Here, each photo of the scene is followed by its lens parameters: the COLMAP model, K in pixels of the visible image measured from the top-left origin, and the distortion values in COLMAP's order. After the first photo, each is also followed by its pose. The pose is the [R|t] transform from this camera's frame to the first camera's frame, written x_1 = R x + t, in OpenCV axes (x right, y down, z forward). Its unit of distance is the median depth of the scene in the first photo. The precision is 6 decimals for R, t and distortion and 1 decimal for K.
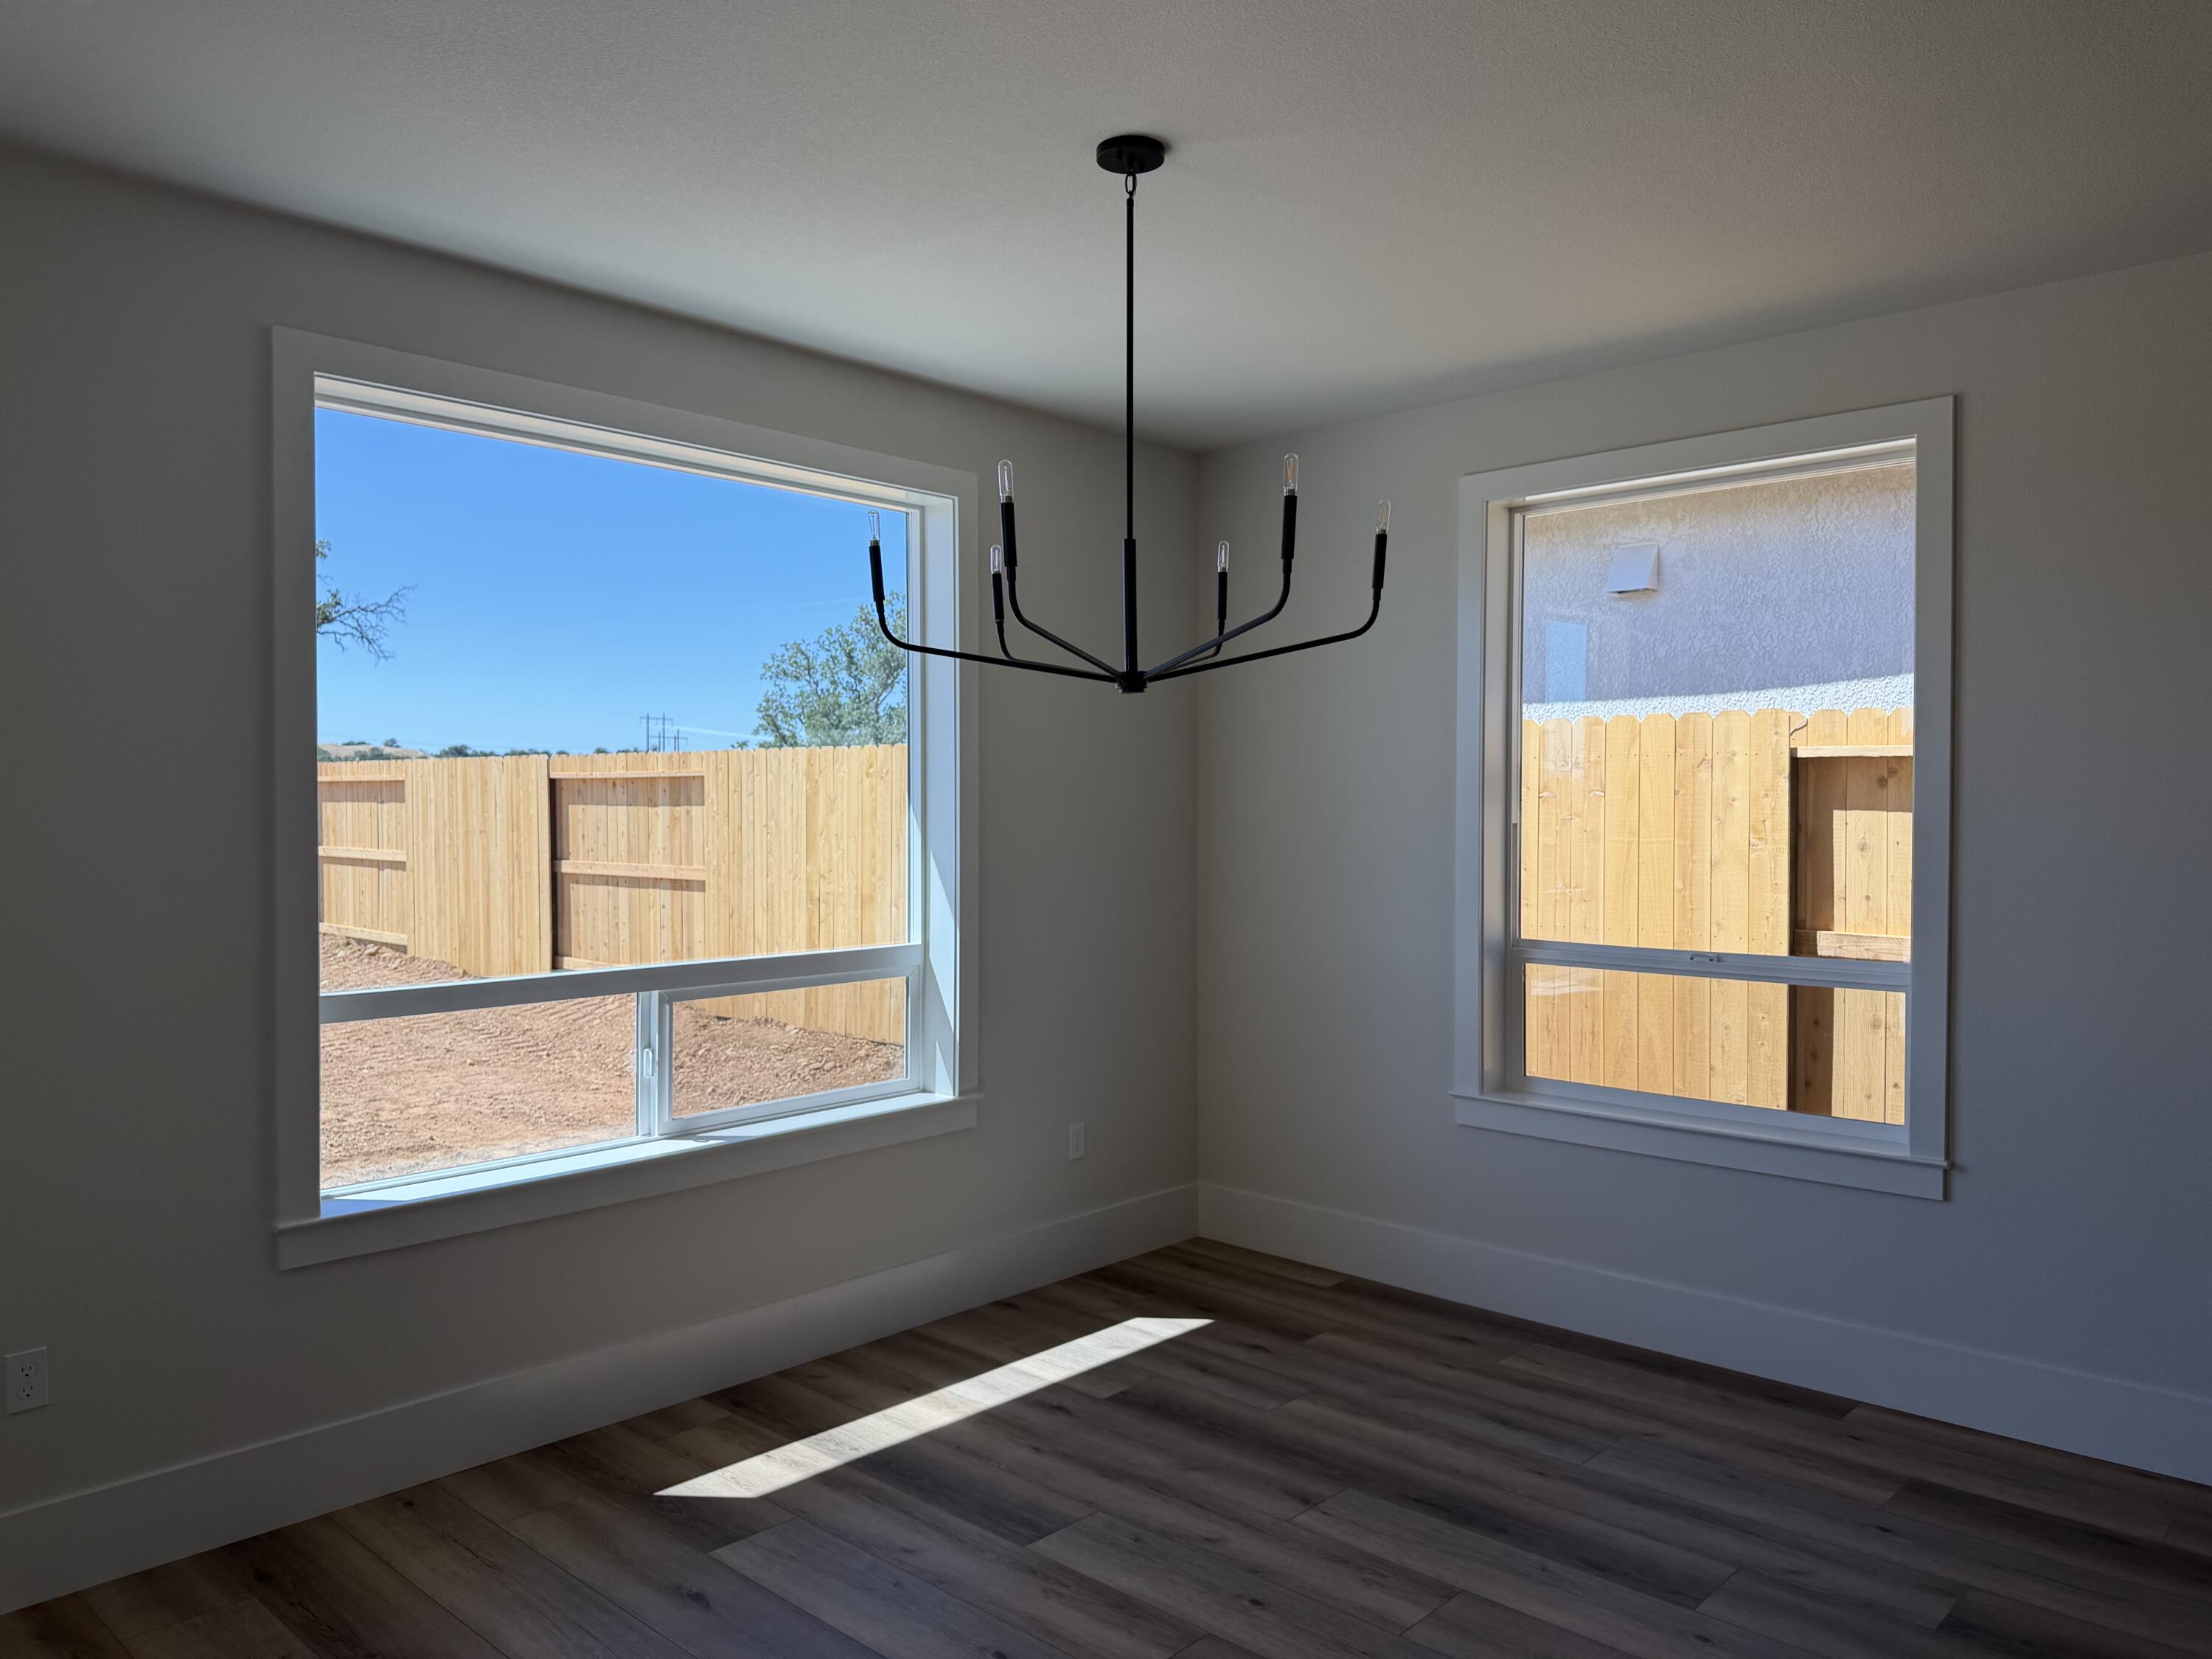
lens RADIAL K [[1567.6, 0, 1106.0], [0, 1567.6, 829.5], [0, 0, 1]] dist [0.065015, -0.081009]
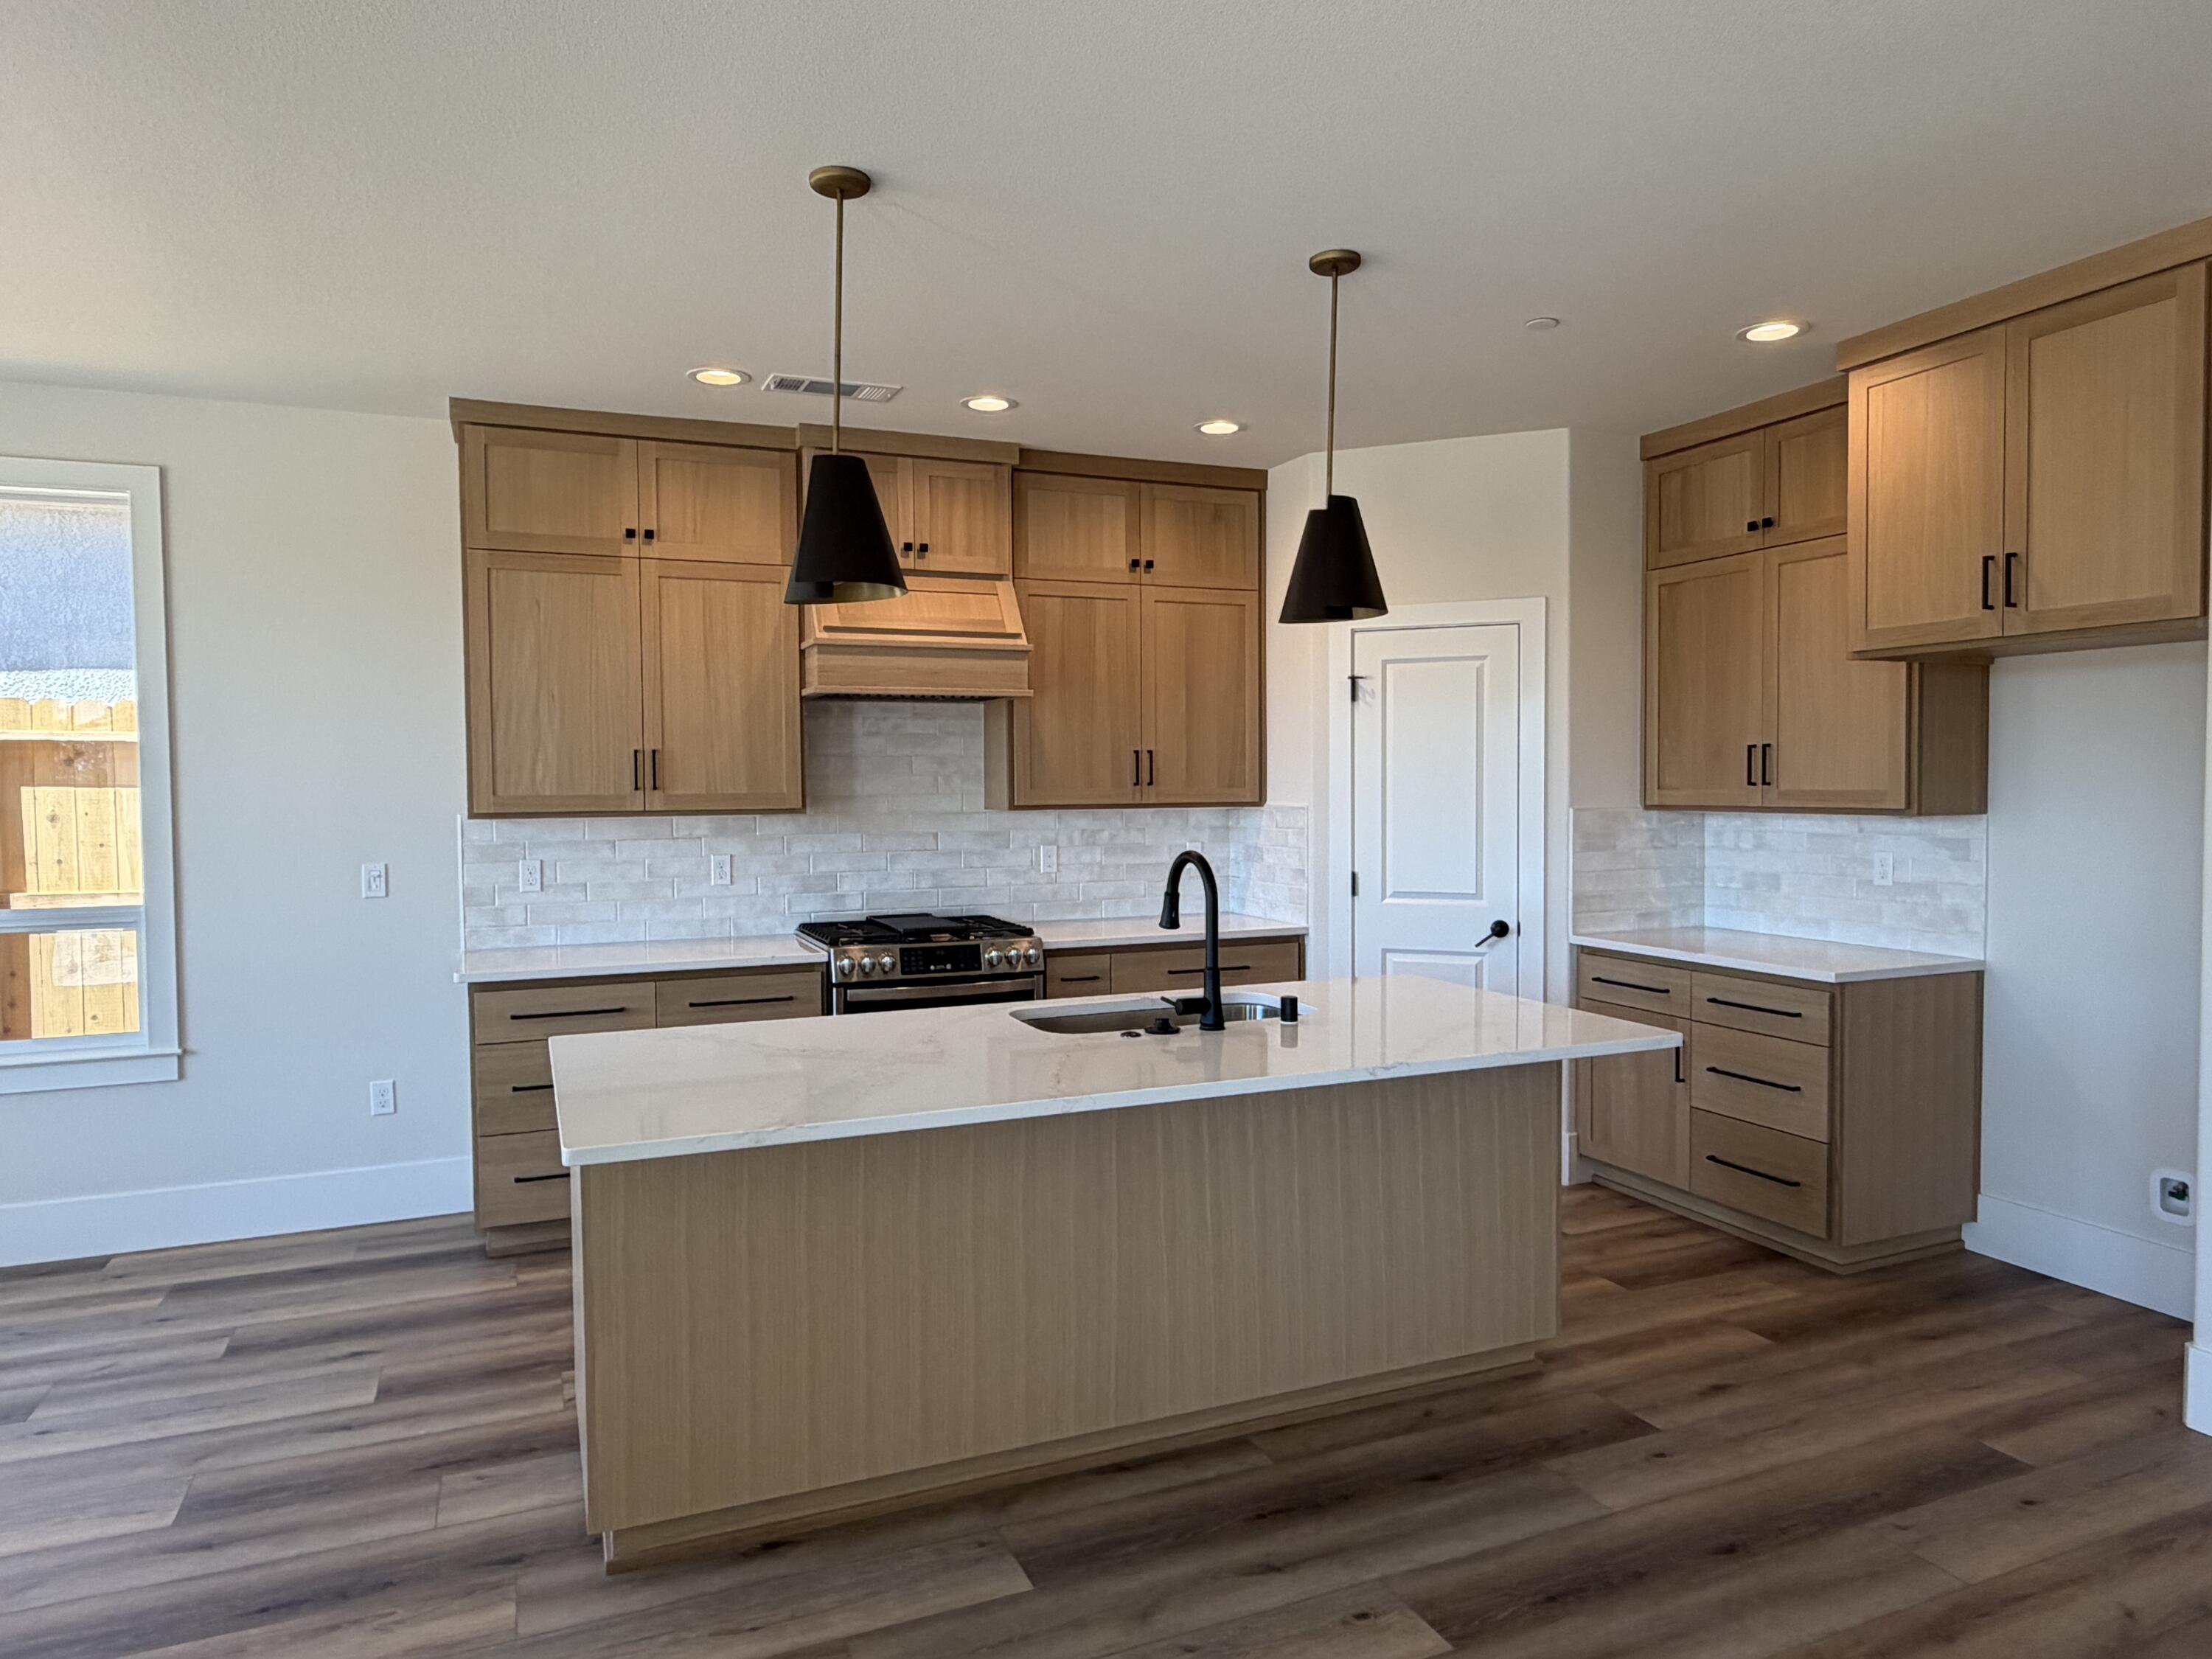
lens RADIAL K [[1389.5, 0, 1112.9], [0, 1389.5, 830.7], [0, 0, 1]] dist [-0.001317, 0.001272]
pose [[0.403563, -0.038589, 0.914138, -0.190370], [0.022793, 0.999224, 0.032119, 0.007135], [-0.914668, 0.007874, 0.404129, -0.164884]]
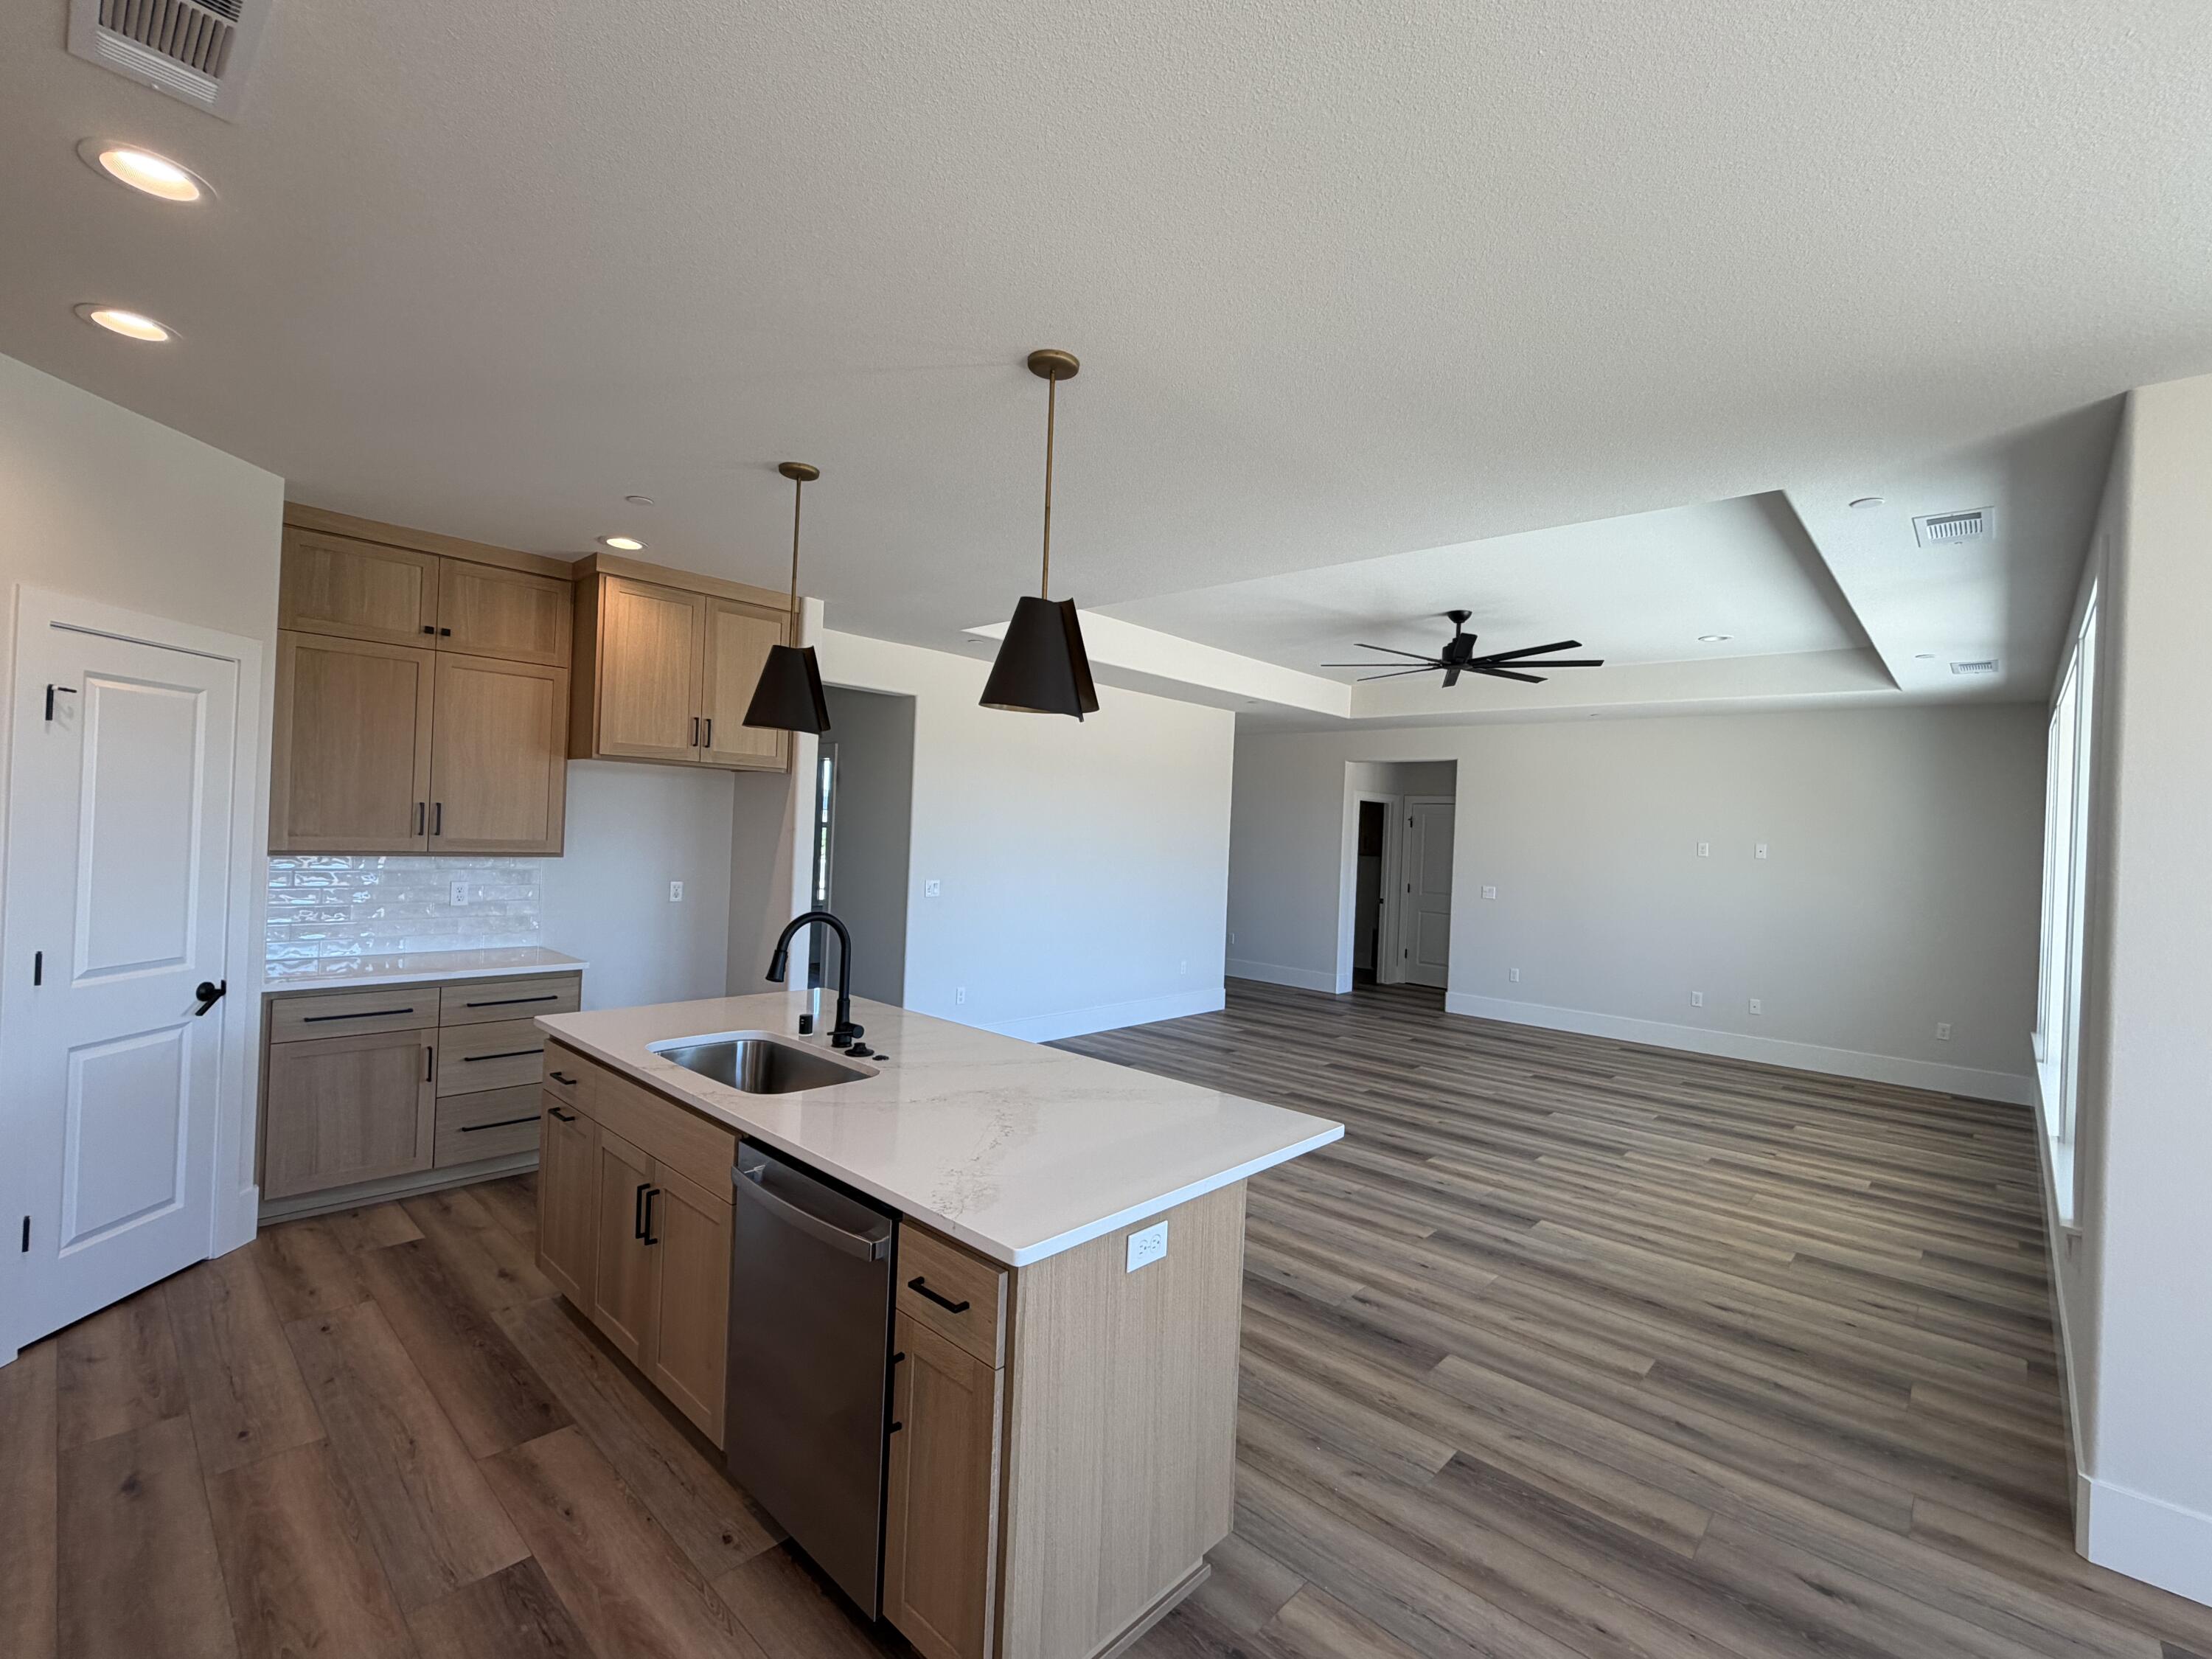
lens RADIAL K [[973.2, 0, 1108.1], [0, 973.2, 829.0], [0, 0, 1]] dist [-0.000753, 0.000511]
pose [[-0.999100, -0.042345, -0.002326, 0.345036], [-0.042378, 0.998964, 0.016562, -0.033241], [0.001622, 0.016646, -0.999860, 0.791605]]
